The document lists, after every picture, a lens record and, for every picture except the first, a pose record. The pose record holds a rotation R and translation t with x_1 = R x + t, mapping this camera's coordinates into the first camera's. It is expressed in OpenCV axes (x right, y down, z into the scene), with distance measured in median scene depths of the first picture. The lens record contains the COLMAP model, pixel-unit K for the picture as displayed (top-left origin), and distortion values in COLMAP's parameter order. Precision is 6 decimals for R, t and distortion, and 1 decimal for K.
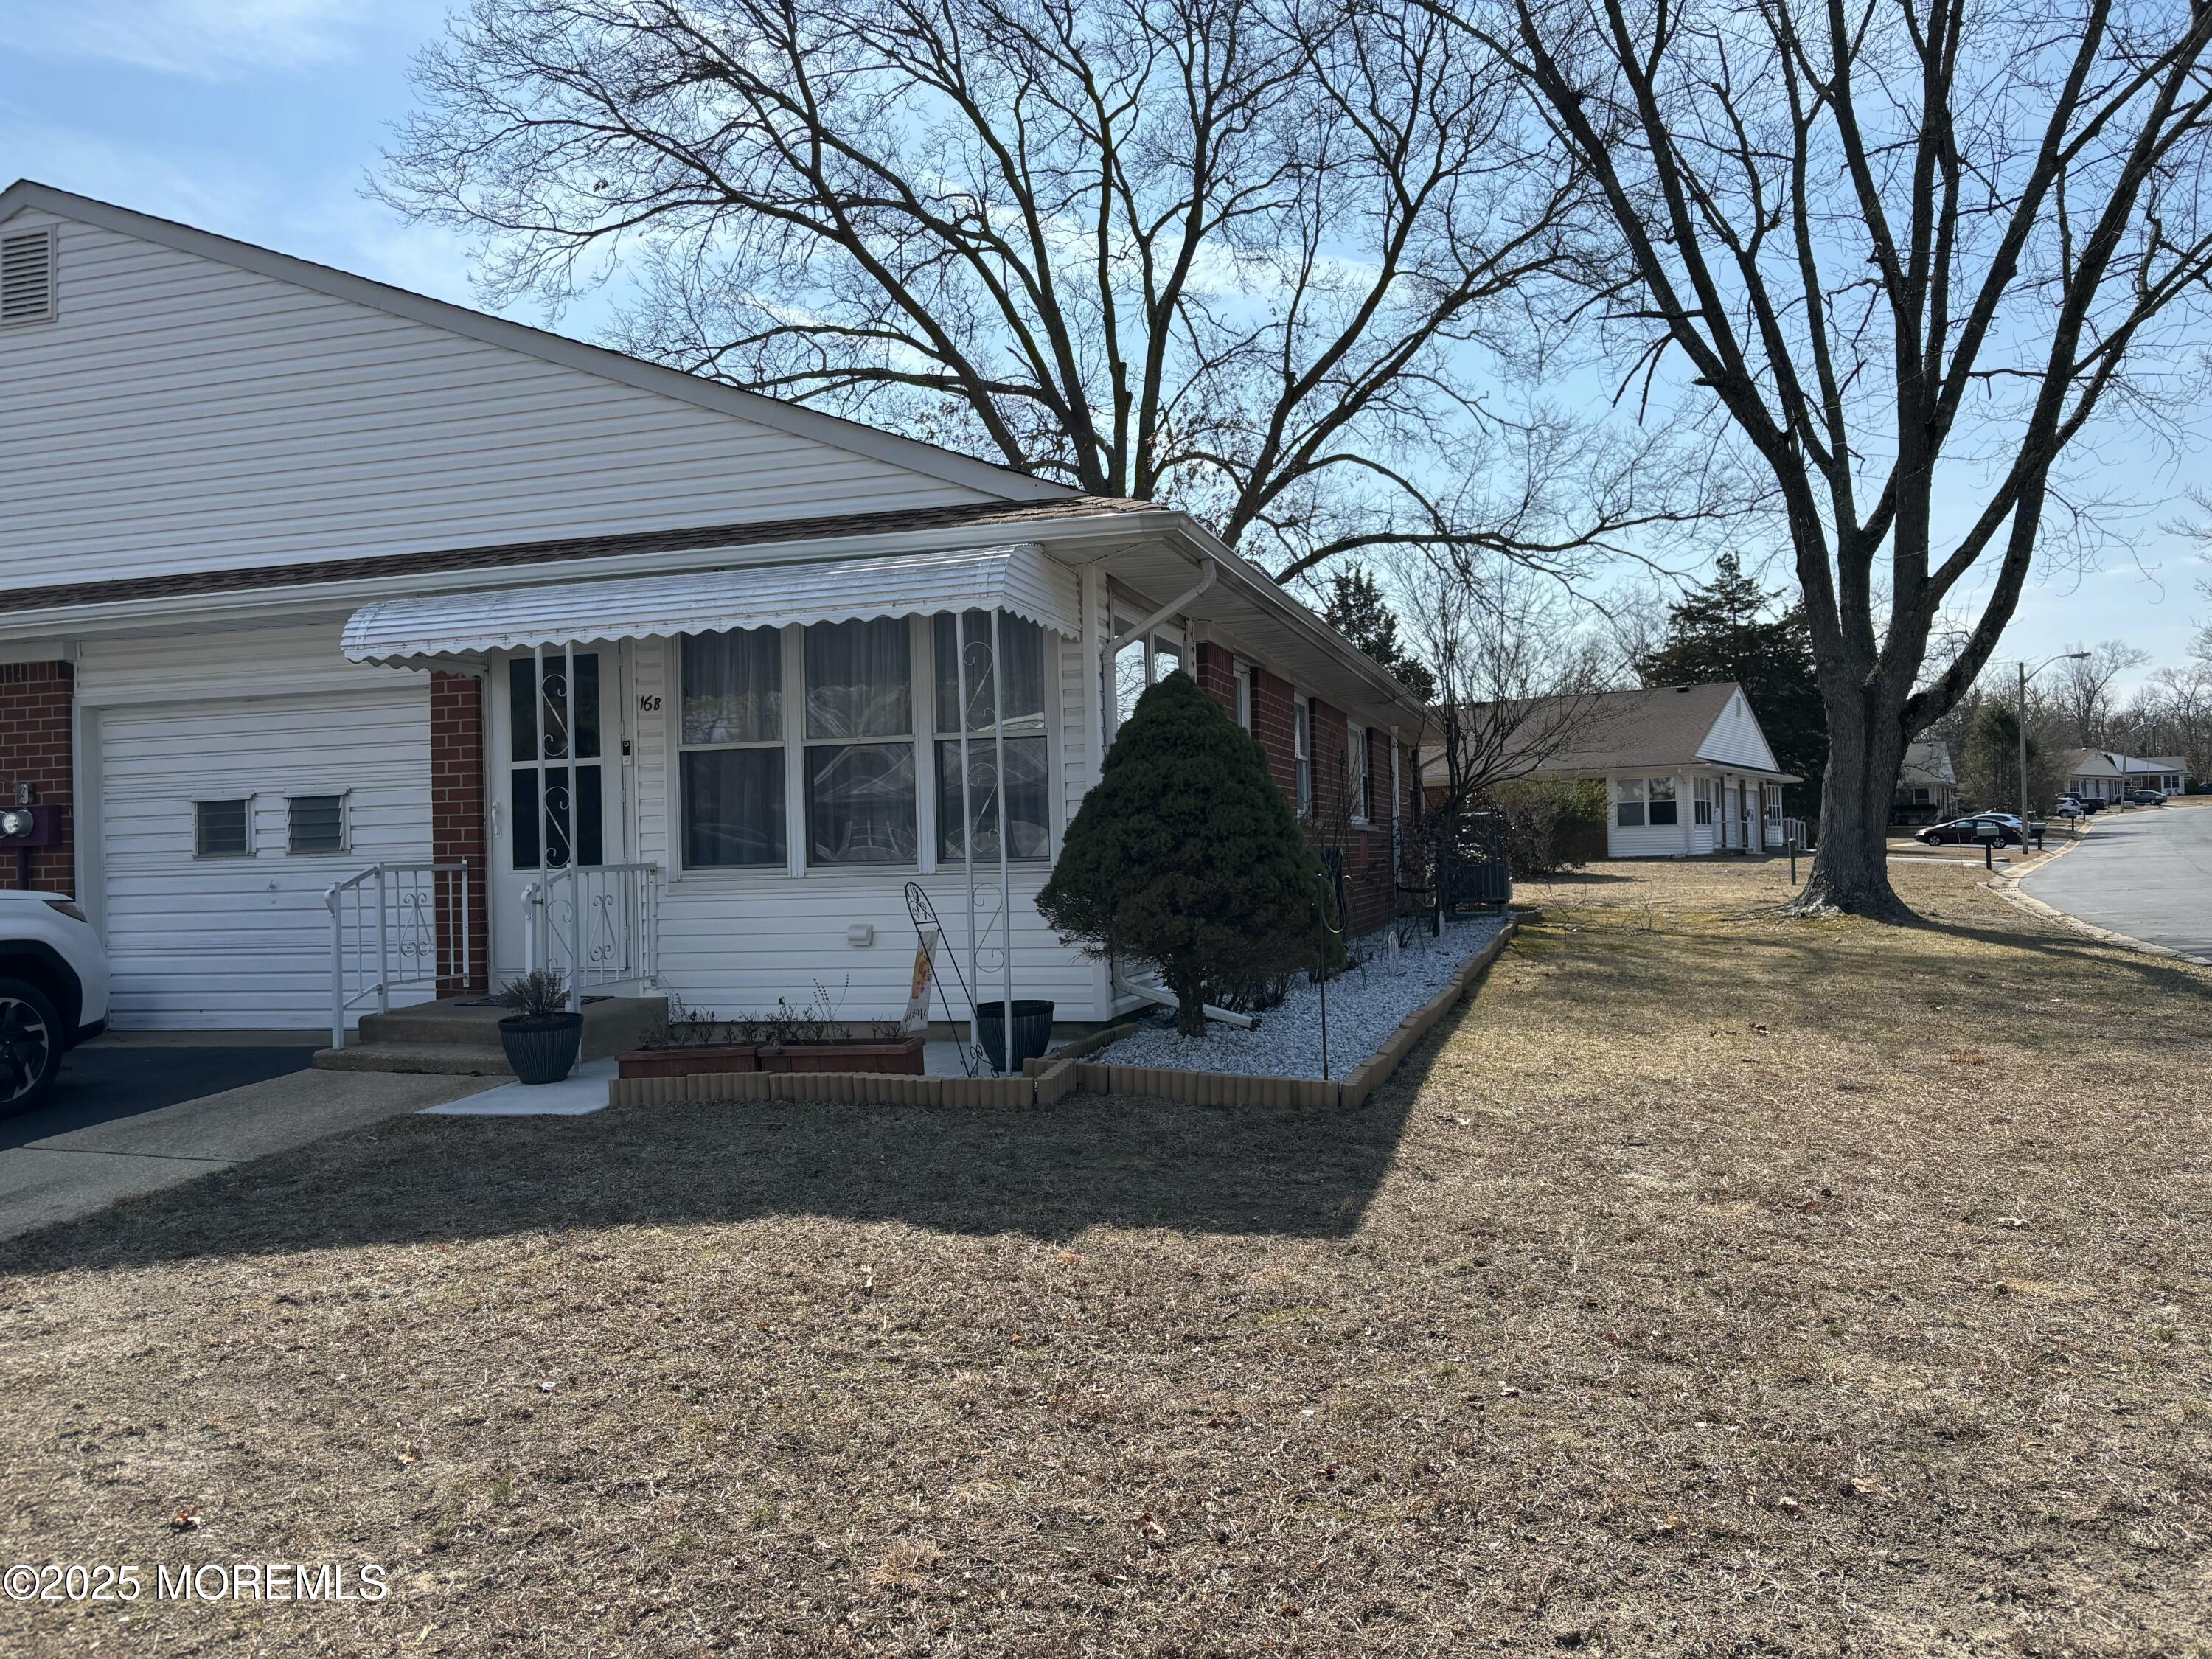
lens RADIAL K [[1677.9, 0, 1089.9], [0, 1677.9, 832.1], [0, 0, 1]] dist [0.050447, -0.064334]
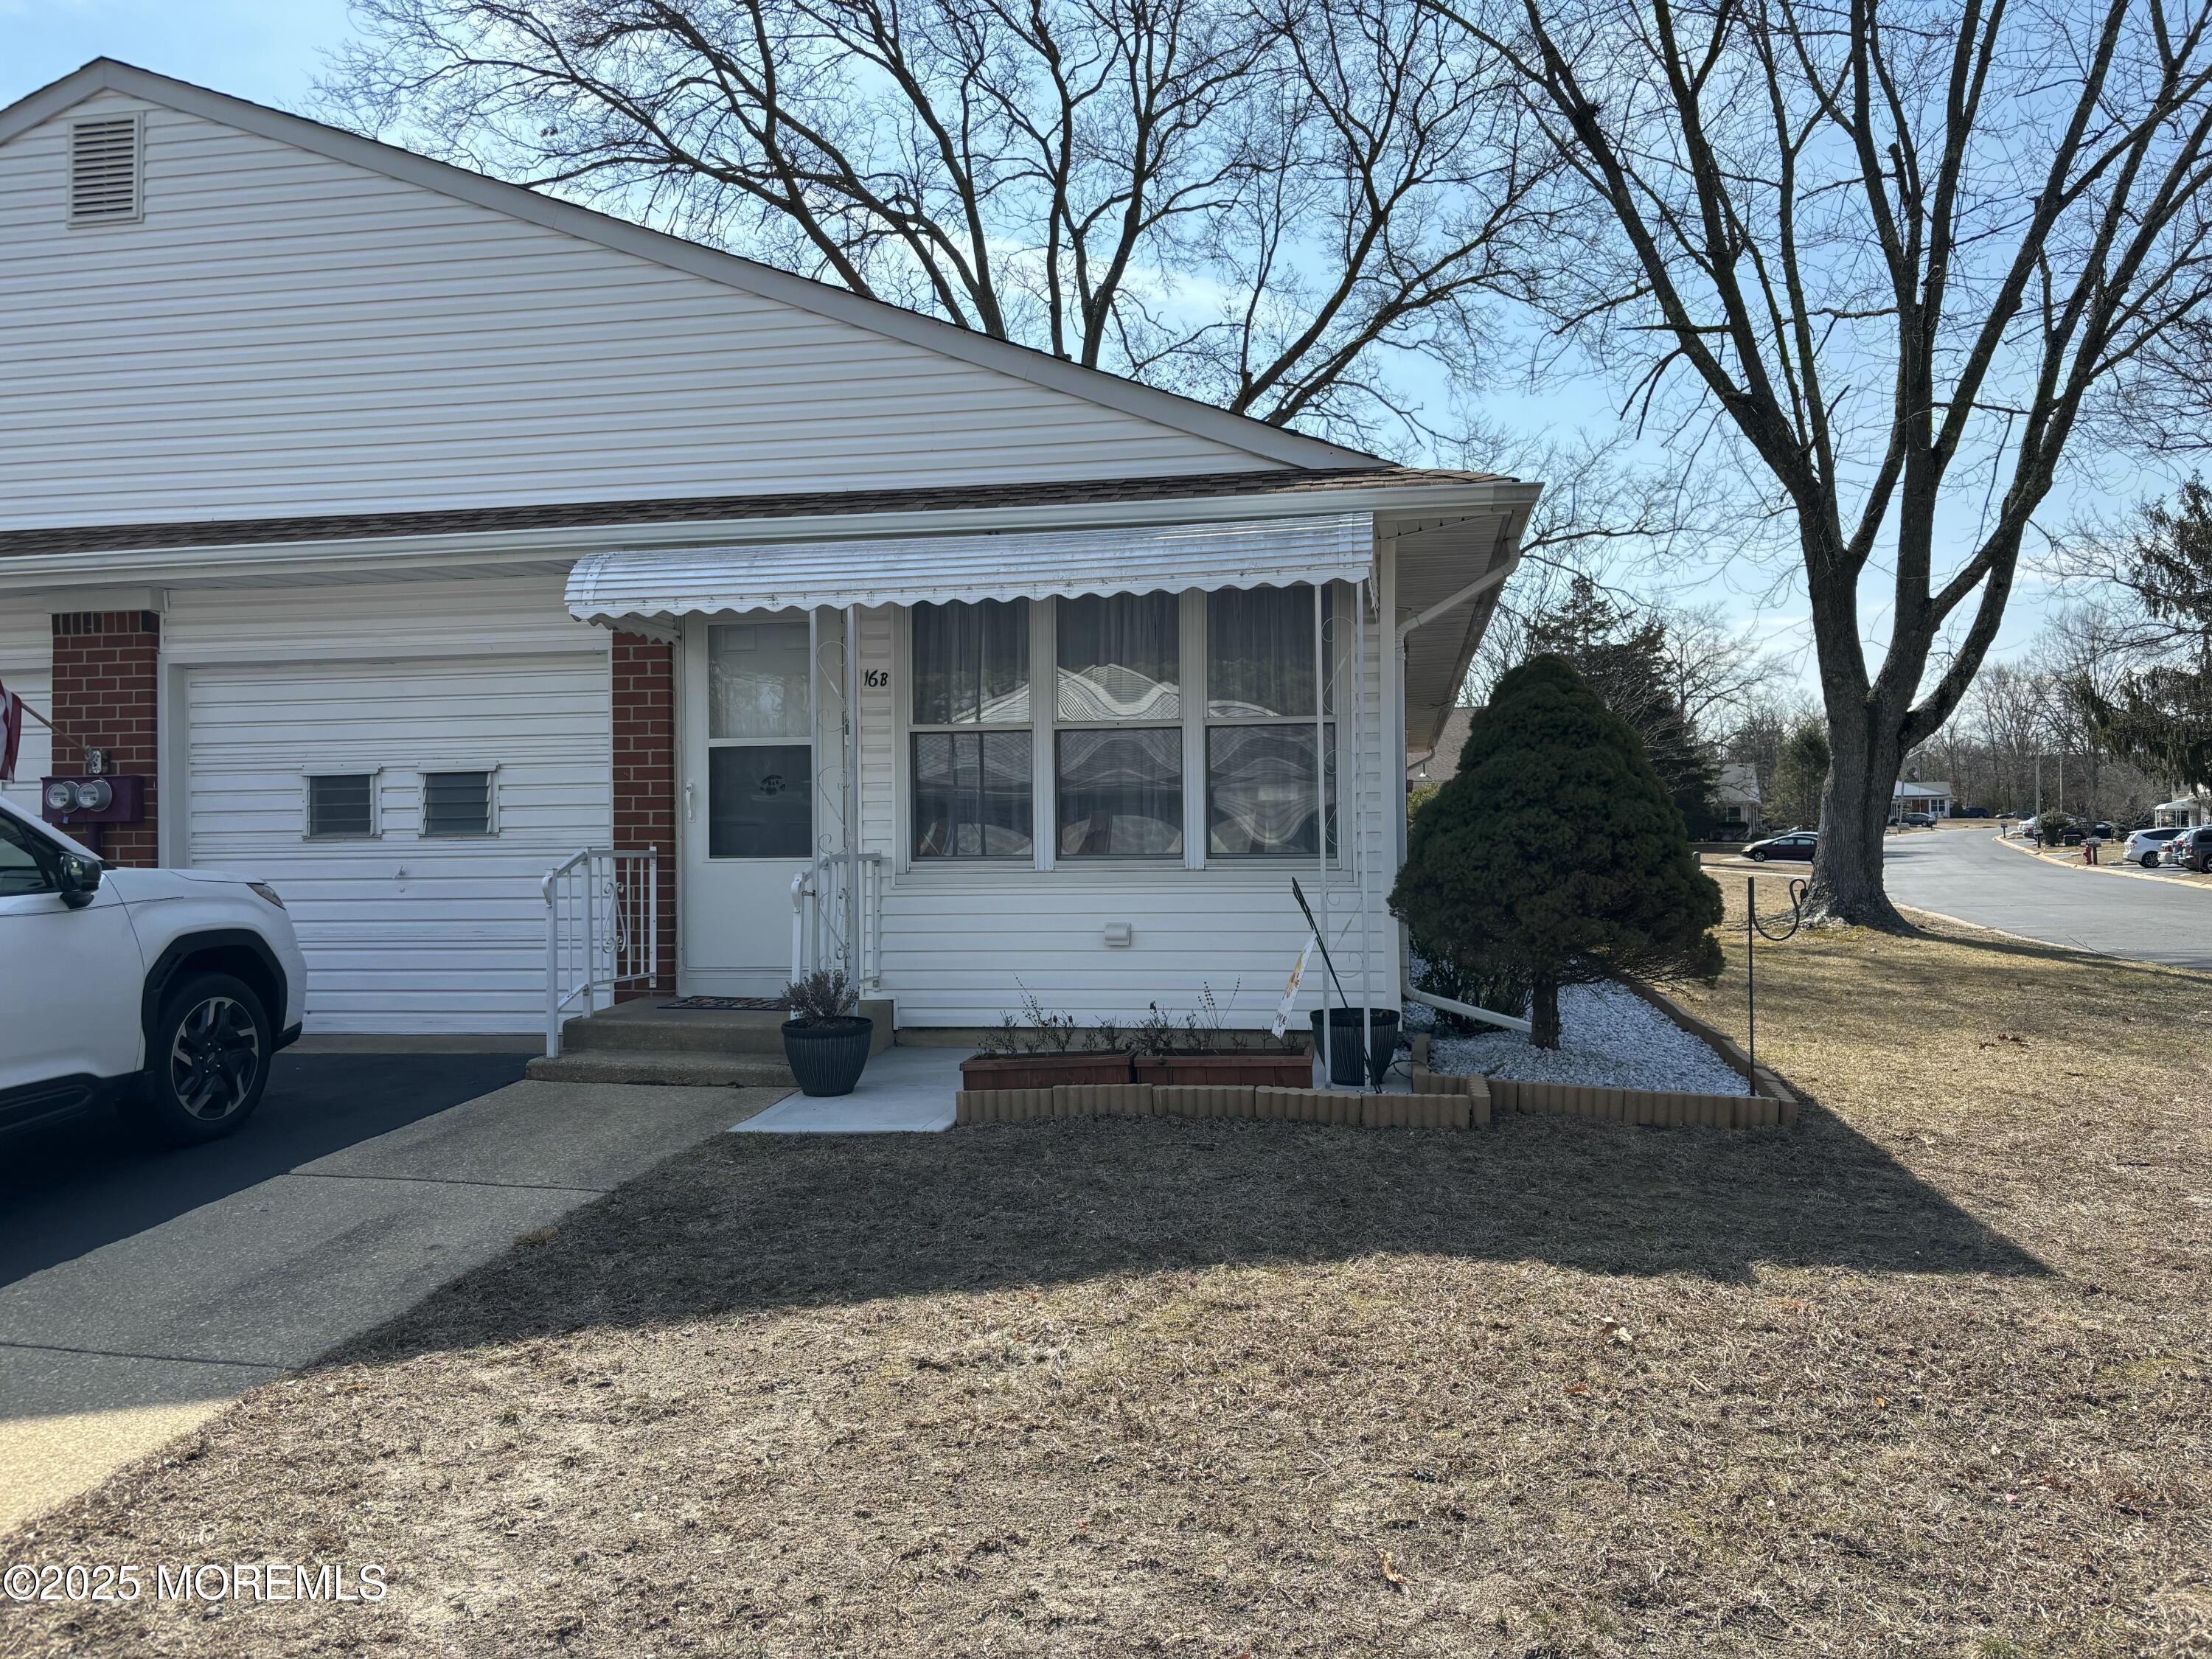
lens RADIAL K [[1677.9, 0, 1111.9], [0, 1677.9, 836.2], [0, 0, 1]] dist [0.050447, -0.064334]
pose [[0.992479, 0.017986, 0.121090, -0.221609], [-0.018001, 0.999837, -0.000973, 0.007093], [-0.121087, -0.001215, 0.992641, 0.074758]]
